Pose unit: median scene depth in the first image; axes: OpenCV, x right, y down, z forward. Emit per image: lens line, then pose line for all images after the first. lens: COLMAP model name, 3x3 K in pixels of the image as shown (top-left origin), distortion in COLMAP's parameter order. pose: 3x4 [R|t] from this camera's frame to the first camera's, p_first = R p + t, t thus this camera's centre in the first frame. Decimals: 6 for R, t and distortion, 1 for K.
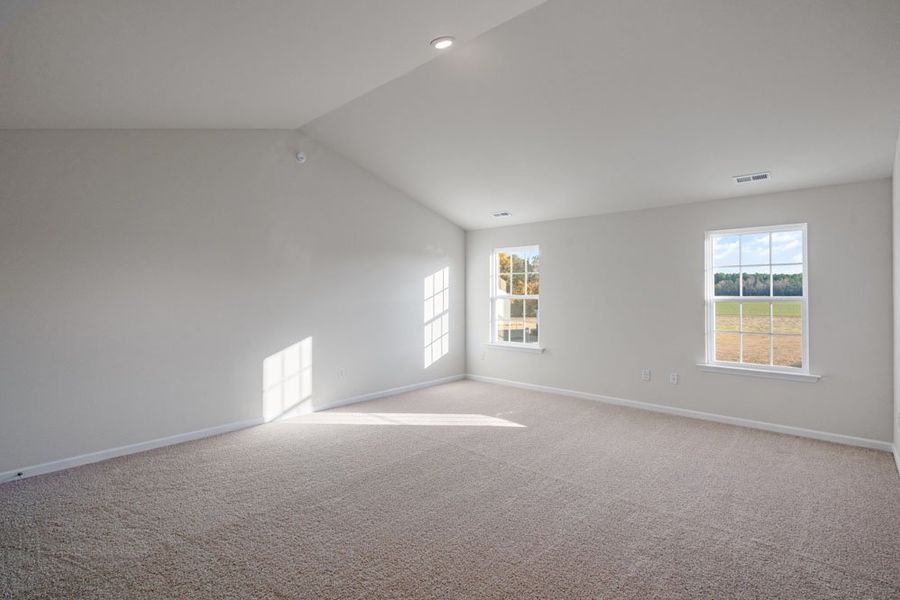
lens RADIAL K [[458.2, 0, 449.8], [0, 458.2, 289.8], [0, 0, 1]] dist [0.000384, 0.000105]
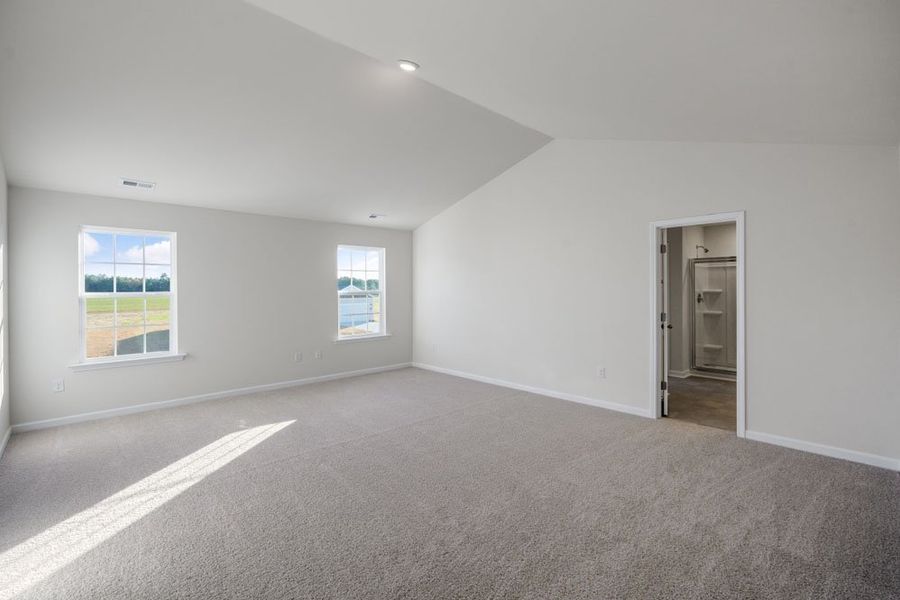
lens RADIAL K [[410.6, 0, 457.1], [0, 410.6, 294.9], [0, 0, 1]] dist [-0.003075, 0.000128]
pose [[0.060174, -0.018646, 0.998014, -0.513693], [-0.000460, 0.999825, 0.018707, 0.002489], [-0.998188, -0.001585, 0.060155, 0.422798]]
